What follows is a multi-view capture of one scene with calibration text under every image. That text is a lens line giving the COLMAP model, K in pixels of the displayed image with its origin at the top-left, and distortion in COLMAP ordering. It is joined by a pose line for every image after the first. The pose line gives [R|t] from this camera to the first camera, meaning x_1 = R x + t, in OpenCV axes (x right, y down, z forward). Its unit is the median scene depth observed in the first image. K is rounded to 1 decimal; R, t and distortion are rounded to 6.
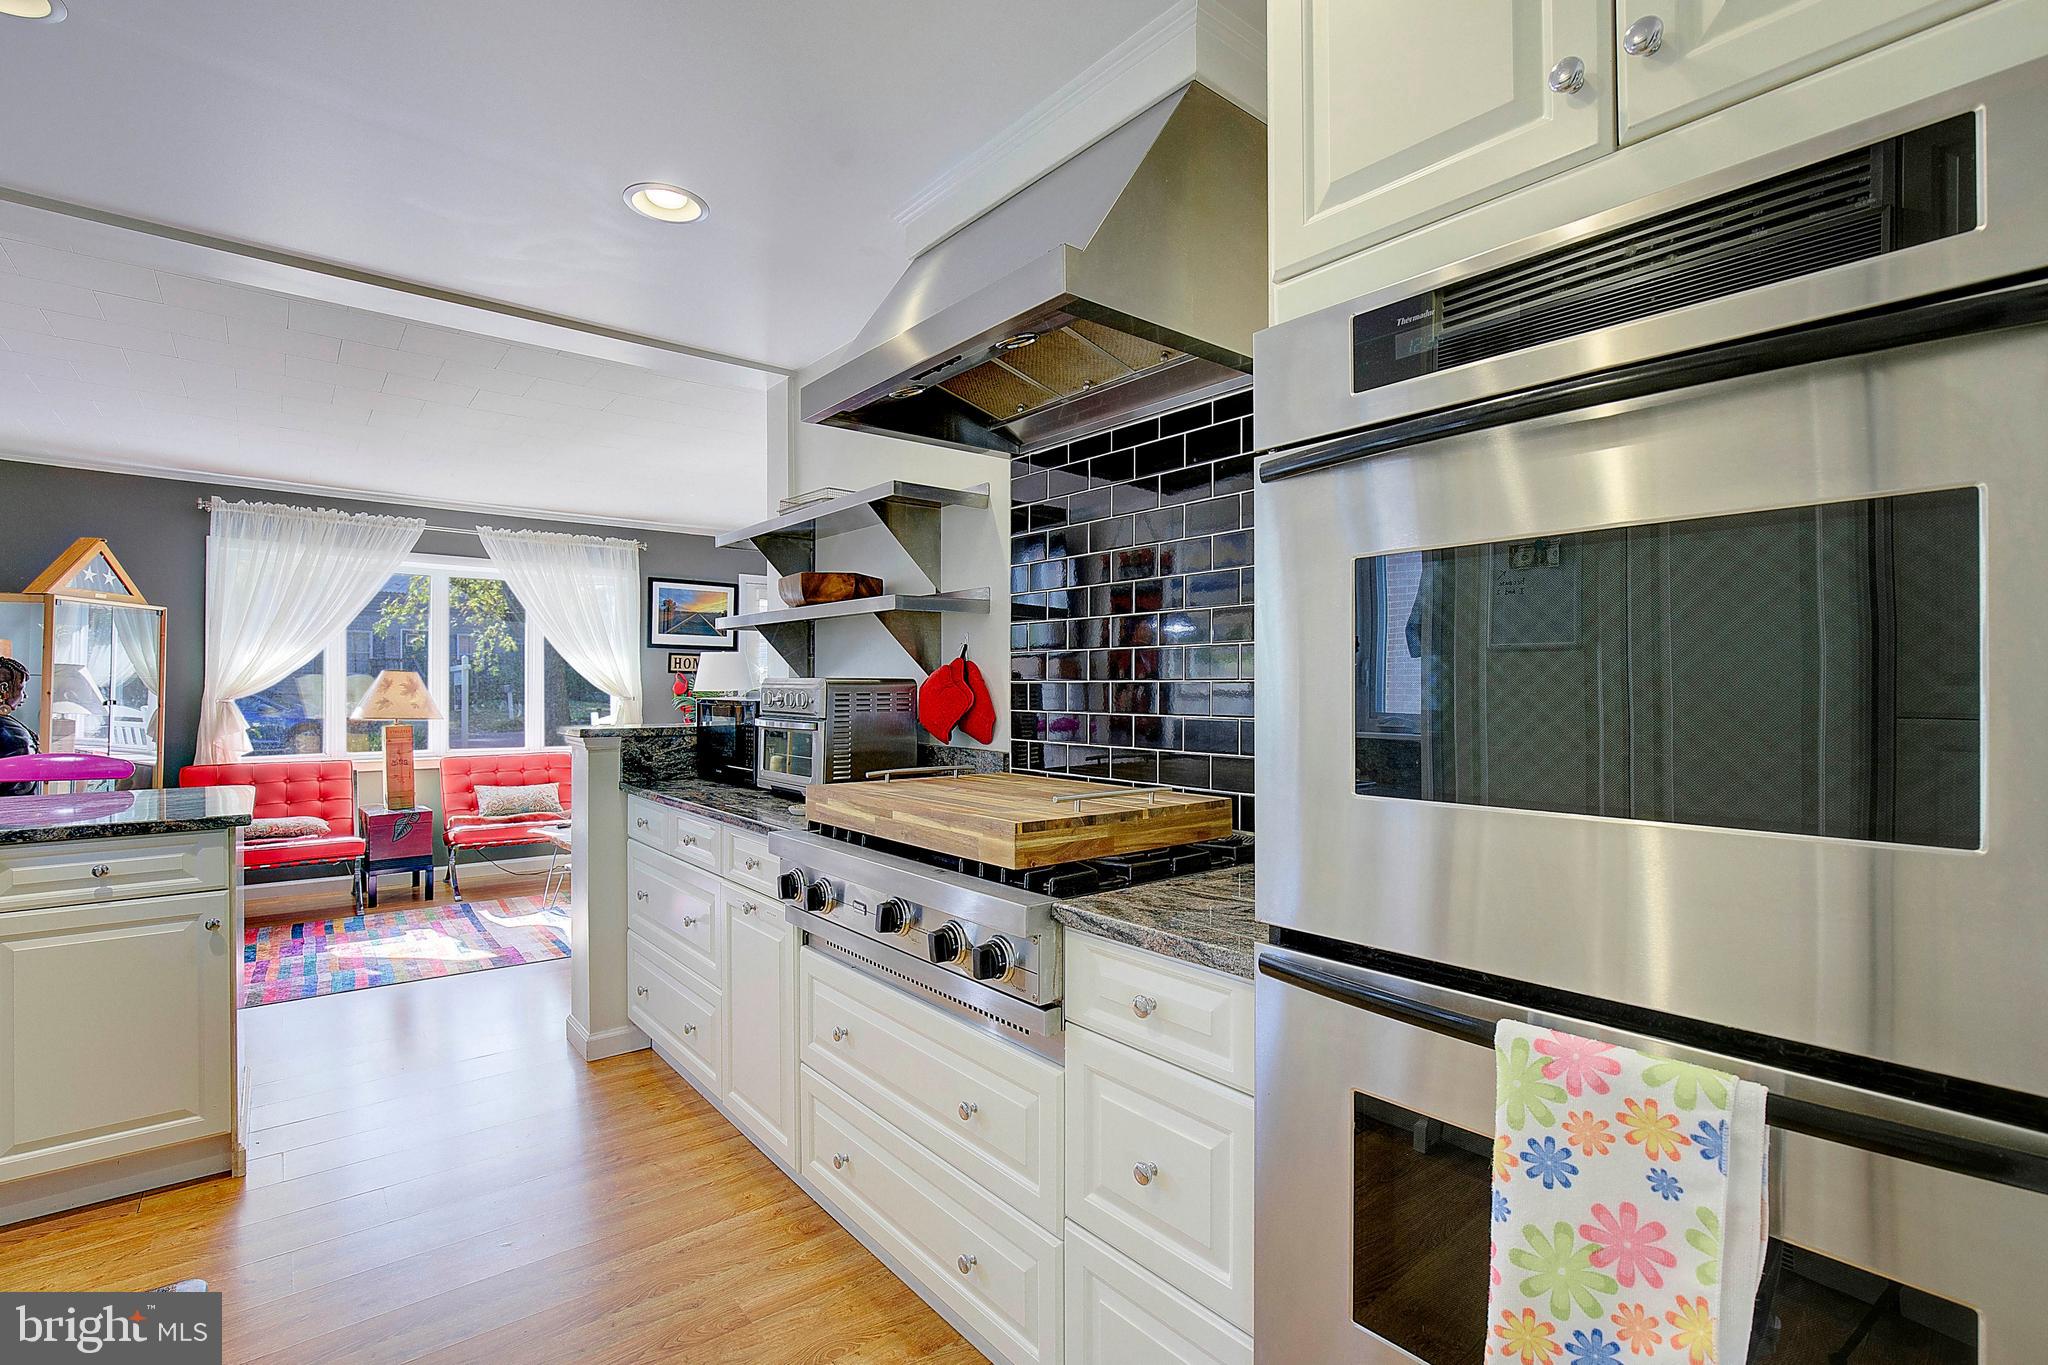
lens RADIAL K [[950.3, 0, 1028.1], [0, 950.3, 684.1], [0, 0, 1]] dist [-0.015549, 0.003578]
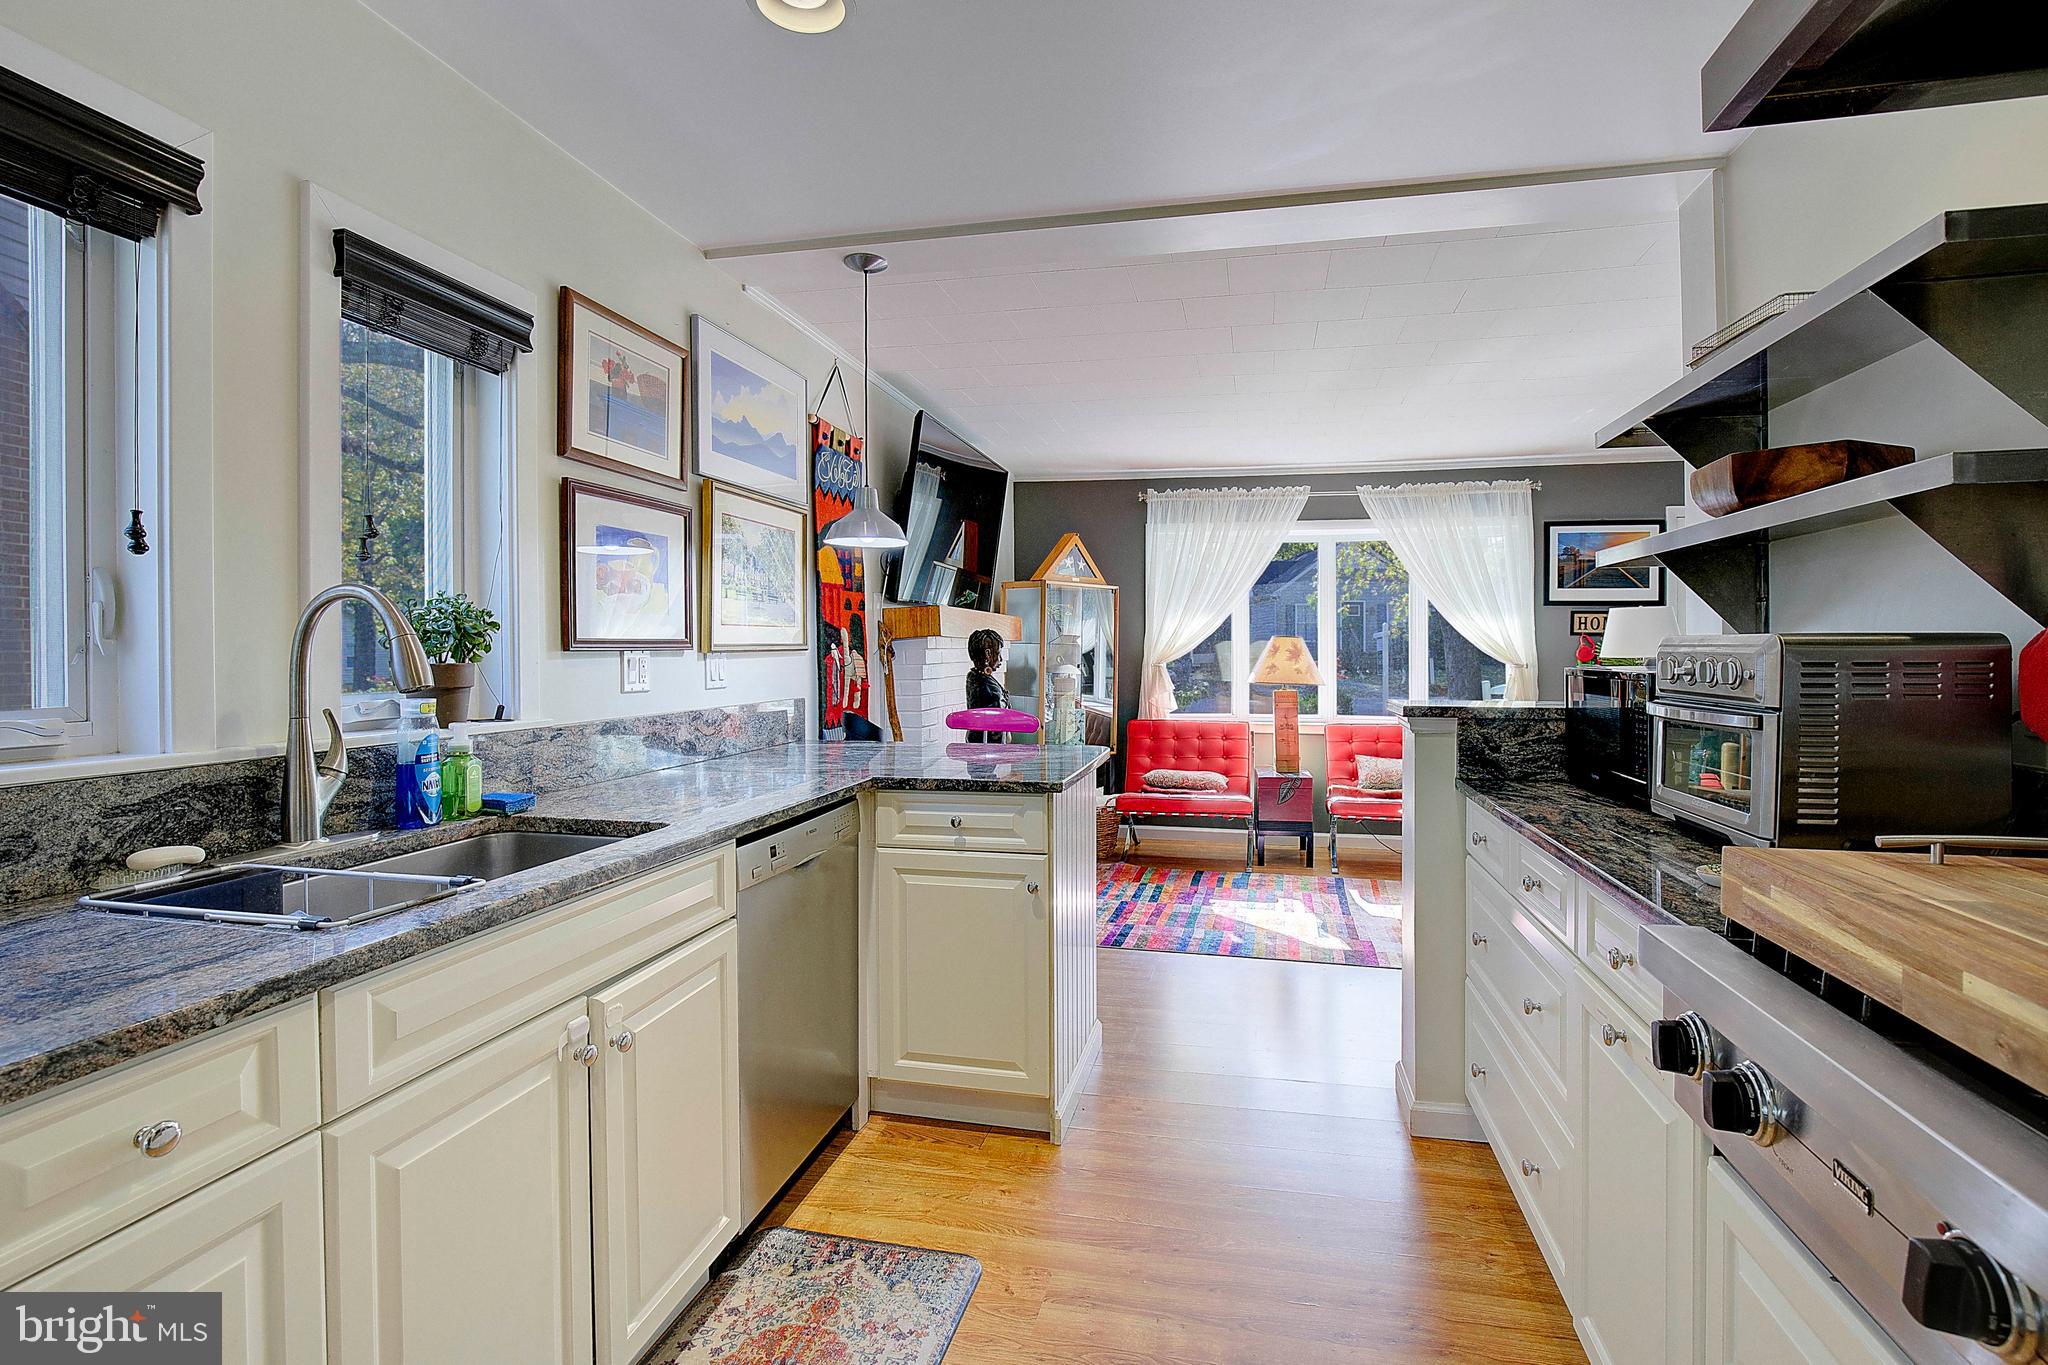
lens RADIAL K [[950.3, 0, 1053.9], [0, 950.3, 648.4], [0, 0, 1]] dist [-0.015549, 0.003578]
pose [[0.629239, -0.004442, -0.777199, -0.034217], [0.003006, 0.999990, -0.003282, 0.001415], [0.777206, -0.000271, 0.629246, 0.207676]]
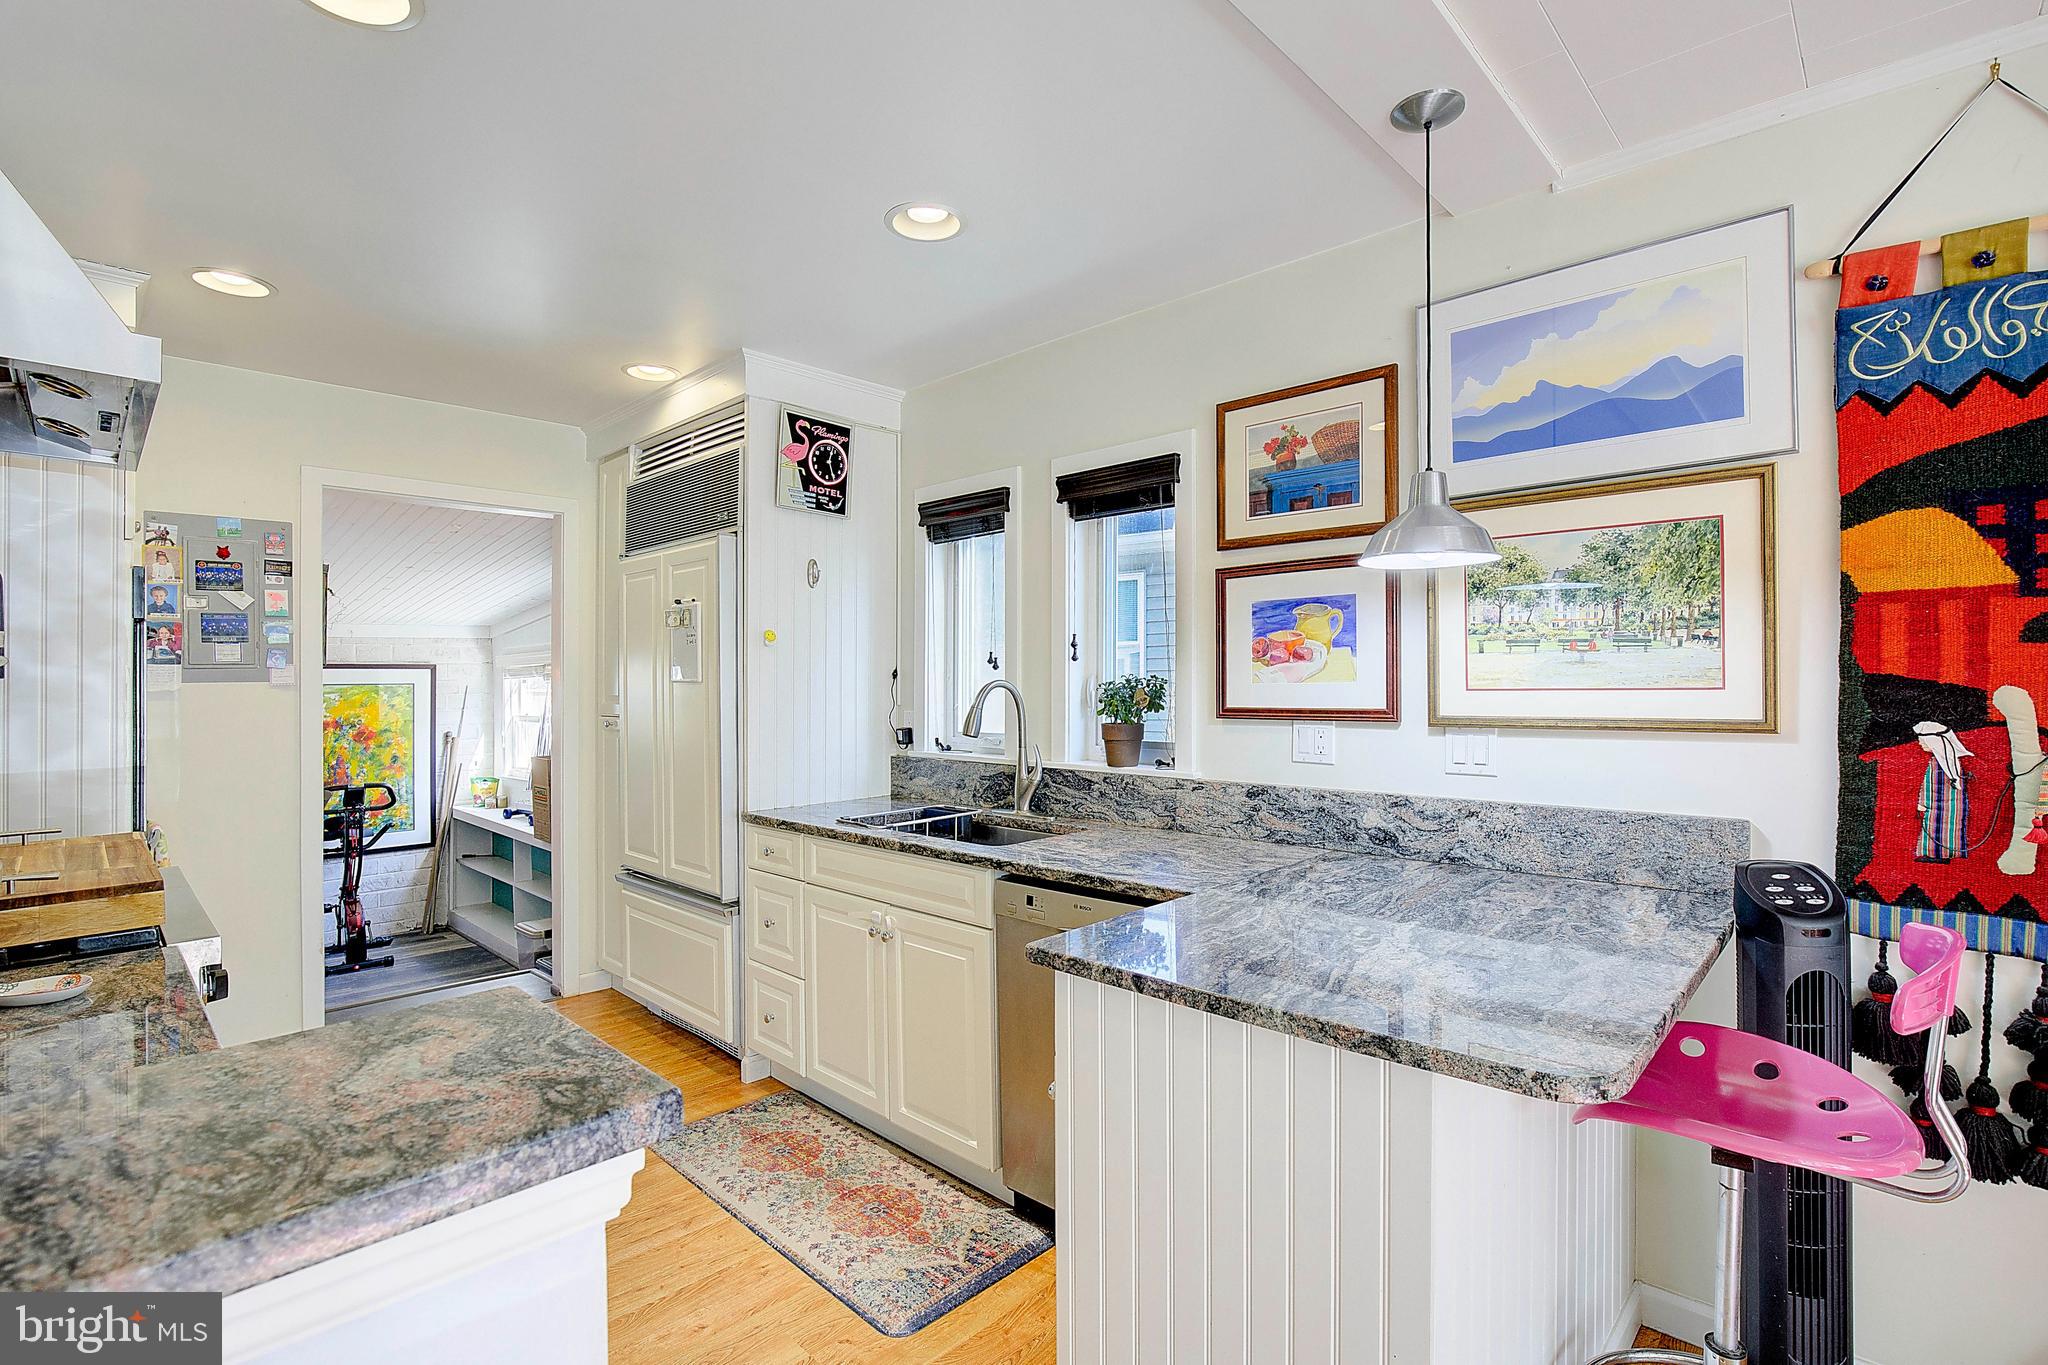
lens RADIAL K [[950.3, 0, 1048.7], [0, 950.3, 679.3], [0, 0, 1]] dist [-0.015549, 0.003578]
pose [[-0.990824, 0.003659, -0.135109, -0.414249], [0.003576, 0.999993, 0.000854, -0.025178], [0.135112, 0.000363, -0.990830, 0.913406]]
